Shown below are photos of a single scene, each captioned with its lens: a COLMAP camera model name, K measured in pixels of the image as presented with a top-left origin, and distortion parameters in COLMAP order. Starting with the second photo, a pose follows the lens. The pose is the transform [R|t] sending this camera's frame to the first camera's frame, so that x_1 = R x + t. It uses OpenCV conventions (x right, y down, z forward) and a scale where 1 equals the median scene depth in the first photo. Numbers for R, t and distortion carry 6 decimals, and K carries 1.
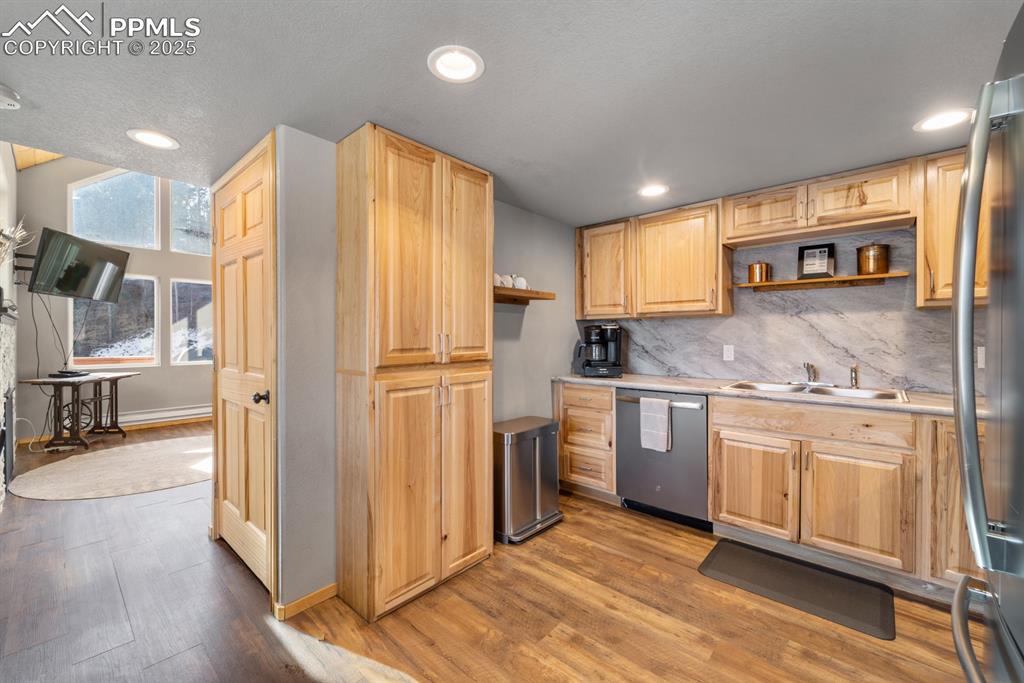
lens RADIAL K [[409.7, 0, 509.4], [0, 409.7, 338.4], [0, 0, 1]] dist [-0.000598, -0.001853]
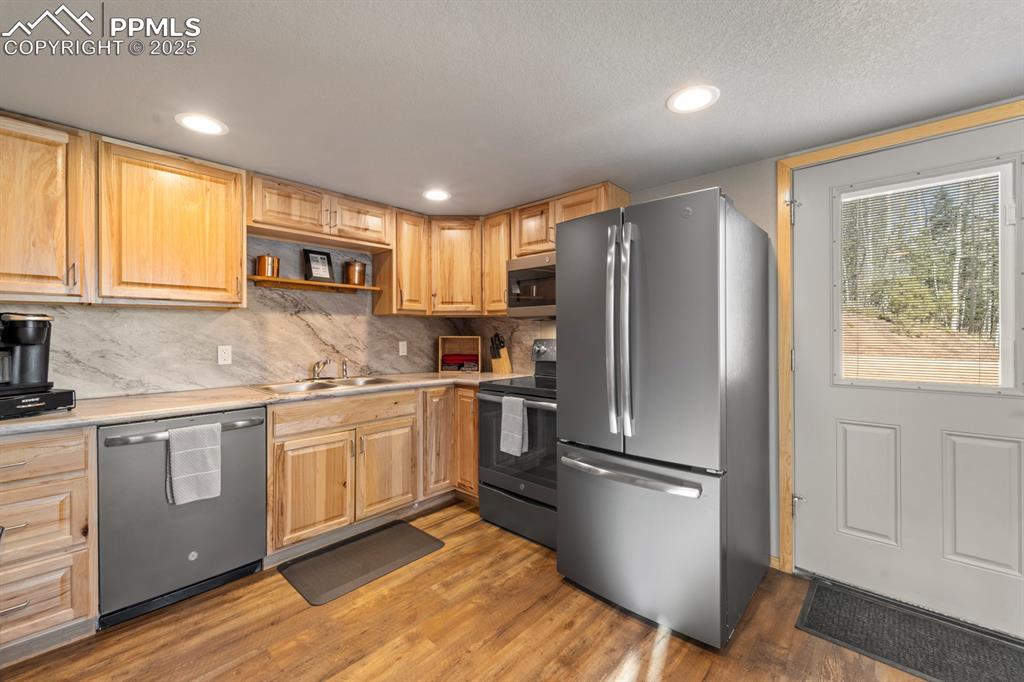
lens RADIAL K [[409.7, 0, 508.2], [0, 409.7, 335.2], [0, 0, 1]] dist [-0.000598, -0.001853]
pose [[0.019480, -0.000823, 0.999810, -0.358837], [0.008084, 0.999967, 0.000665, -0.001534], [-0.999778, 0.008069, 0.019486, 0.516483]]
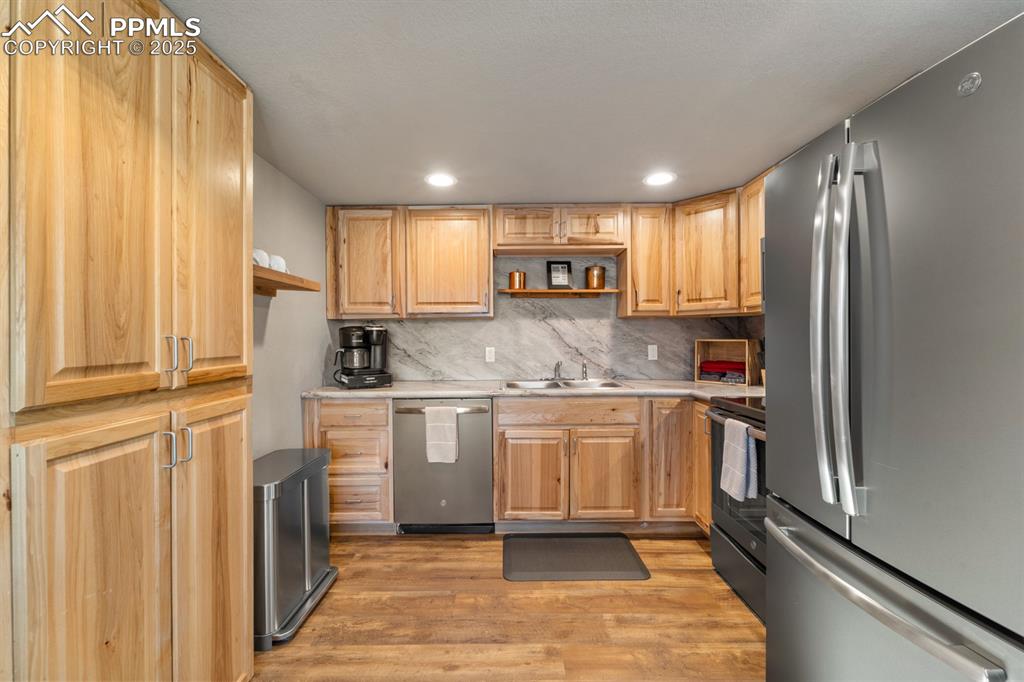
lens RADIAL K [[409.7, 0, 508.5], [0, 409.7, 339.0], [0, 0, 1]] dist [-0.000598, -0.001853]
pose [[0.742473, -0.004559, 0.669860, -0.166702], [0.008597, 0.999959, -0.002723, -0.001361], [-0.669821, 0.007780, 0.742482, 0.240291]]
